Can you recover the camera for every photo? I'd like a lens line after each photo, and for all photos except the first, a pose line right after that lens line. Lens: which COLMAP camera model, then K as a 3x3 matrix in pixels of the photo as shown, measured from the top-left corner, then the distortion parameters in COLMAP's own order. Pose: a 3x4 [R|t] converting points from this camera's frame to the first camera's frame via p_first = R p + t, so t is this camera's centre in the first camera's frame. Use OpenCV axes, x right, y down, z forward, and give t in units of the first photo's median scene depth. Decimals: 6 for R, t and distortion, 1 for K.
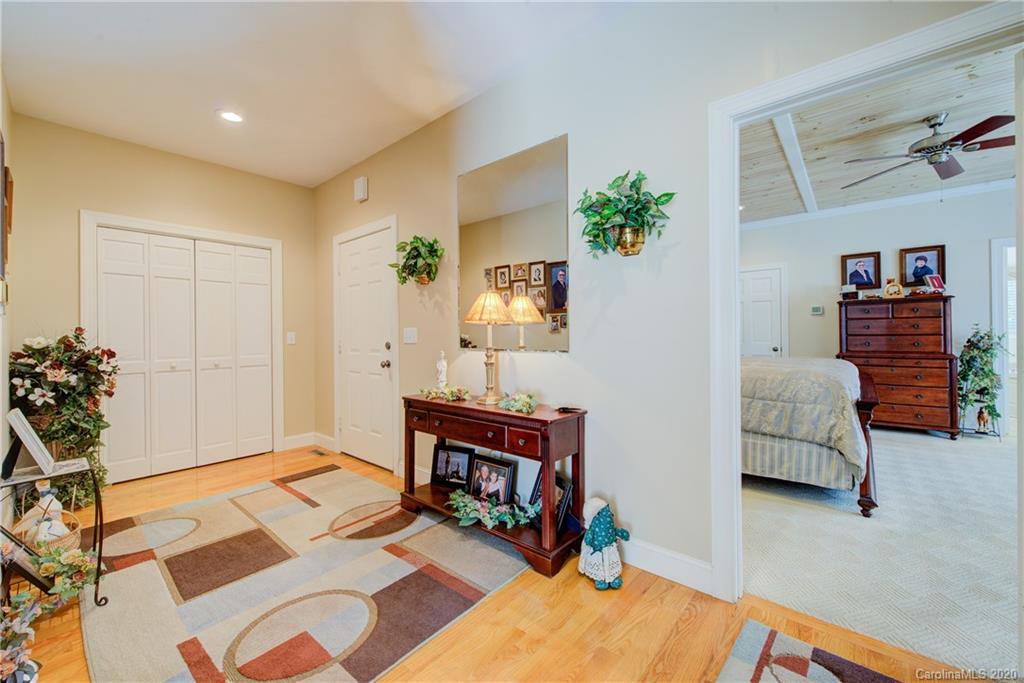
lens RADIAL K [[401.1, 0, 514.3], [0, 401.1, 334.8], [0, 0, 1]] dist [0.003647, -0.000442]
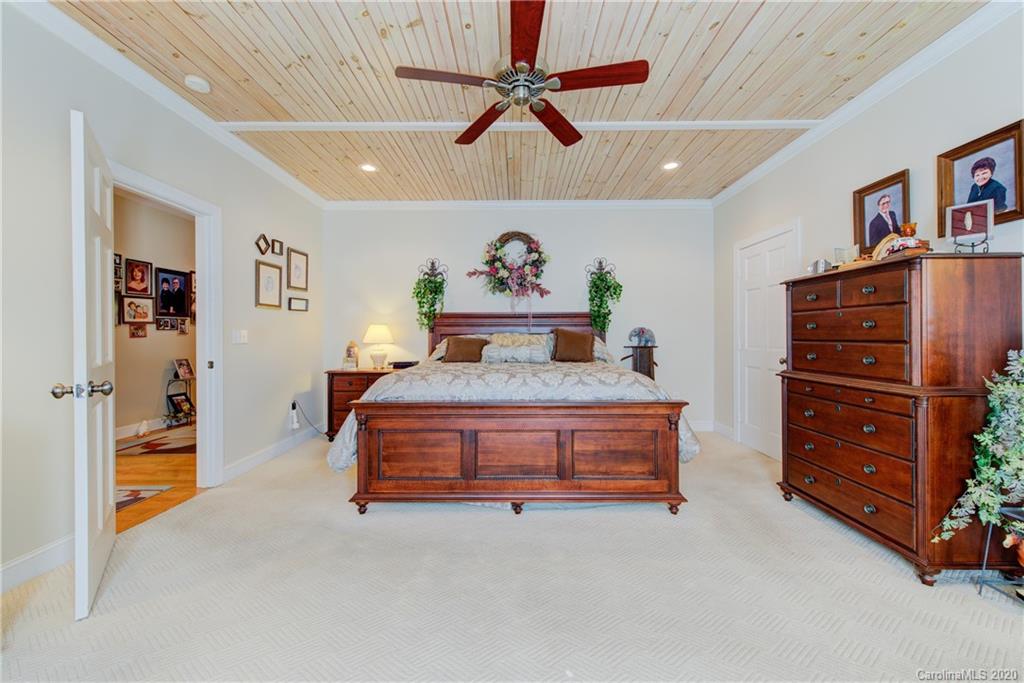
lens RADIAL K [[398.7, 0, 513.9], [0, 398.7, 334.7], [0, 0, 1]] dist [0.008115, -0.000752]
pose [[0.642224, 0.007120, -0.766484, 1.004459], [-0.003522, 0.999974, 0.006337, -0.008934], [0.766509, -0.001370, 0.642232, 0.333798]]
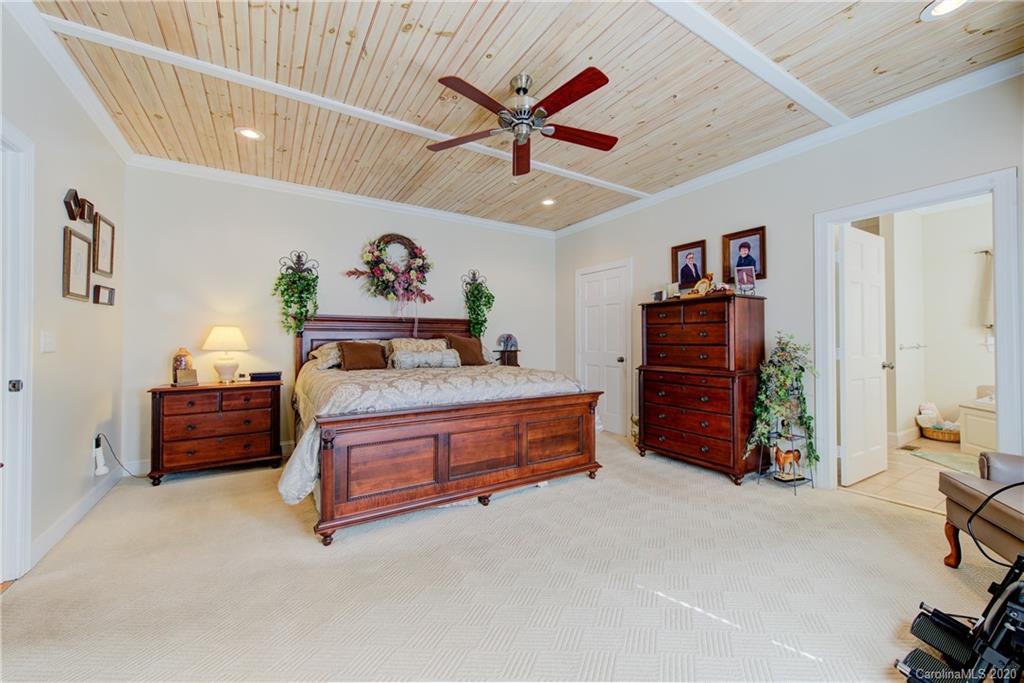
lens RADIAL K [[398.7, 0, 513.9], [0, 398.7, 334.7], [0, 0, 1]] dist [0.008115, -0.000752]
pose [[0.953153, 0.005345, -0.302442, 0.810704], [-0.009209, 0.999893, -0.011352, -0.006755], [0.302350, 0.013606, 0.953100, 0.138708]]
